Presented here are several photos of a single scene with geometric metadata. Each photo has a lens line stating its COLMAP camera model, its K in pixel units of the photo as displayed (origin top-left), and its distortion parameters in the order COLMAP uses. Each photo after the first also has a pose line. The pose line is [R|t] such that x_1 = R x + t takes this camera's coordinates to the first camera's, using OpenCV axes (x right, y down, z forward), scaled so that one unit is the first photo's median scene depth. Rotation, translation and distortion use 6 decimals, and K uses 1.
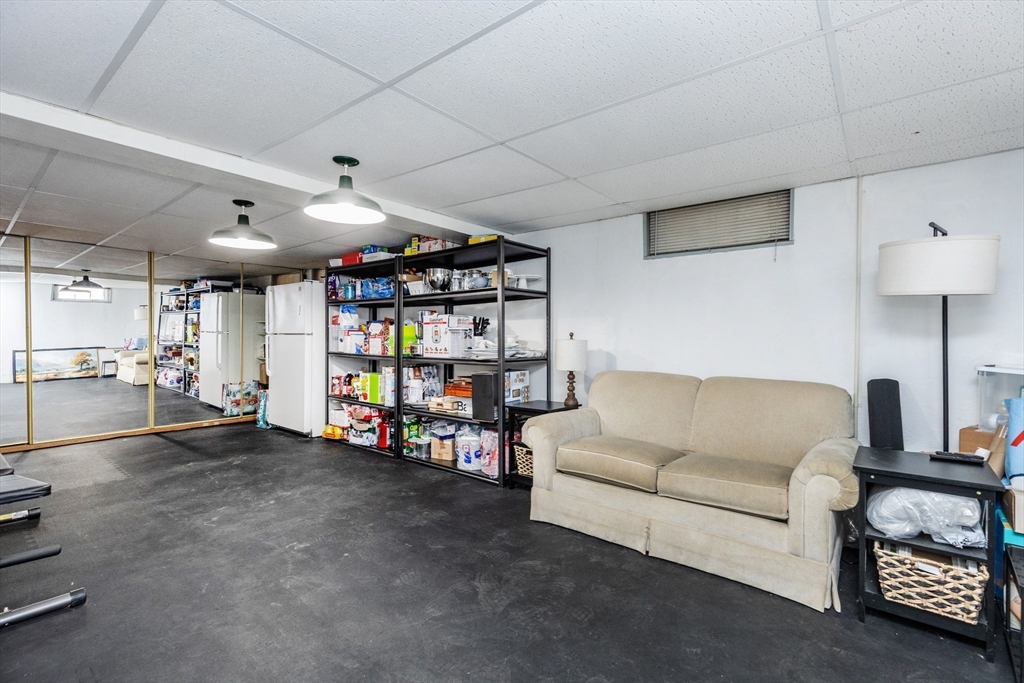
lens RADIAL K [[465.5, 0, 512.0], [0, 465.5, 341.5], [0, 0, 1]] dist [0.000560, 0.000144]
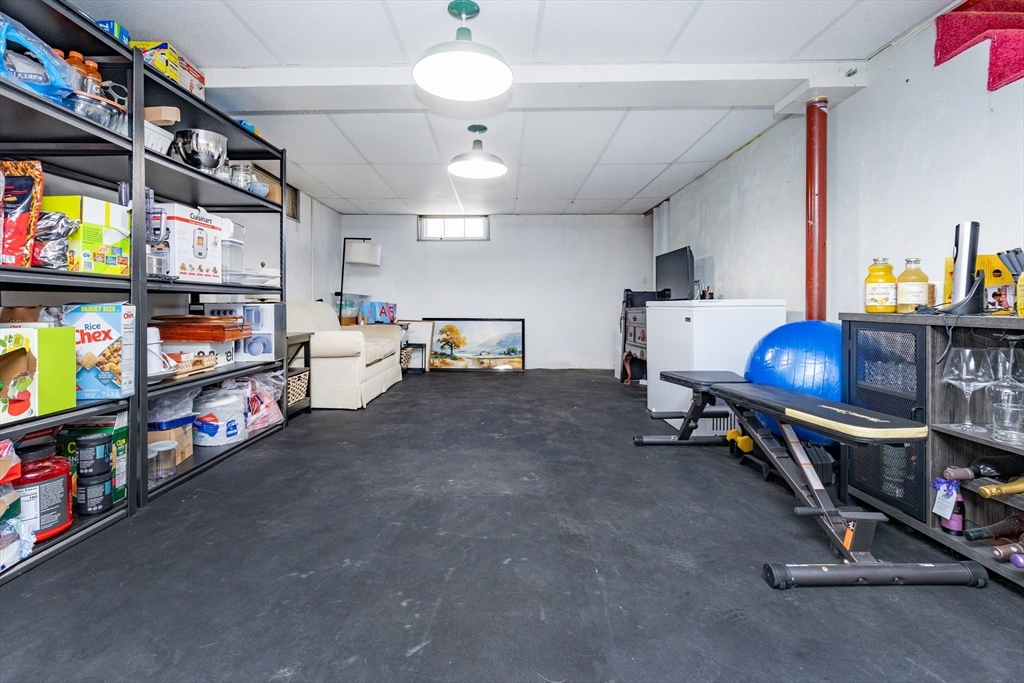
lens RADIAL K [[451.0, 0, 508.5], [0, 451.0, 301.7], [0, 0, 1]] dist [0.000288, 0.000017]
pose [[-0.631374, -0.001423, 0.775477, -1.045762], [0.001471, 0.999994, 0.003032, 0.070402], [-0.775477, 0.003055, -0.631368, 1.301805]]
